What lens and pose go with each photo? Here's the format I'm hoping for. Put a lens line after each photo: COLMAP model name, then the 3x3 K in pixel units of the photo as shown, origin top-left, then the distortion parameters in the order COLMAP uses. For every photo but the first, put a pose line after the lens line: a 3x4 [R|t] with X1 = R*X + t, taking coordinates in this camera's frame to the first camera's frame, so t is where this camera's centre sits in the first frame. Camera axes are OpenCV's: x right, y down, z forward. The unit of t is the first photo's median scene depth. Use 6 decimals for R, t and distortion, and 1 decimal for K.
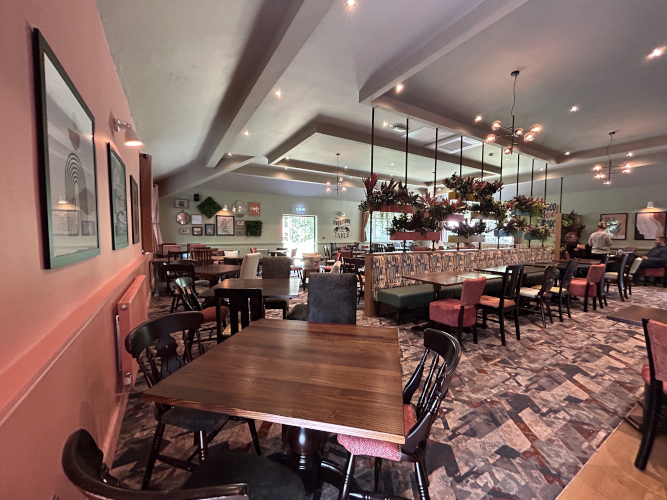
lens RADIAL K [[270.6, 0, 333.5], [0, 270.6, 250.0], [0, 0, 1]] dist [-0.000248, 0.000014]
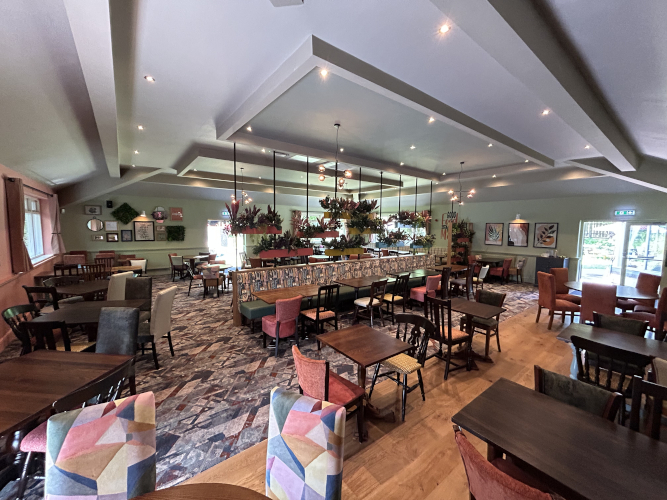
lens RADIAL K [[270.6, 0, 333.5], [0, 270.6, 250.0], [0, 0, 1]] dist [-0.000248, 0.000014]
pose [[0.994208, -0.006431, 0.107281, 0.245530], [0.003116, 0.999513, 0.031043, -0.063282], [-0.107428, -0.030529, 0.993744, -0.100658]]
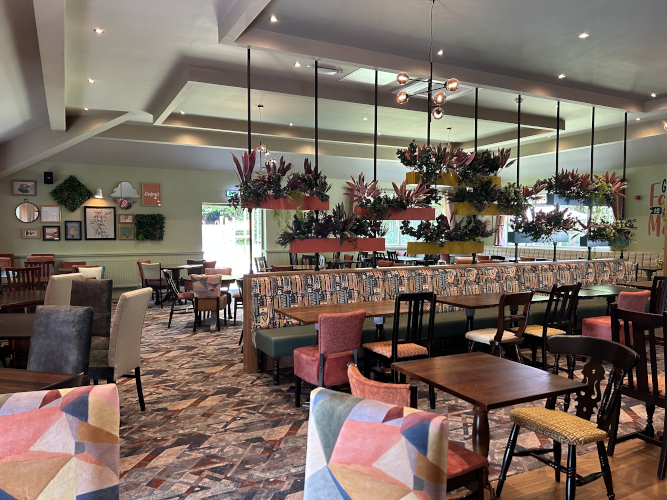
lens RADIAL K [[503.6, 0, 336.1], [0, 503.6, 256.1], [0, 0, 1]] dist [0.062687, -0.067655]
pose [[0.997853, -0.004129, -0.065358, 0.244594], [0.003780, 0.999978, -0.005464, -0.012779], [0.065380, 0.005205, 0.997847, -0.107200]]
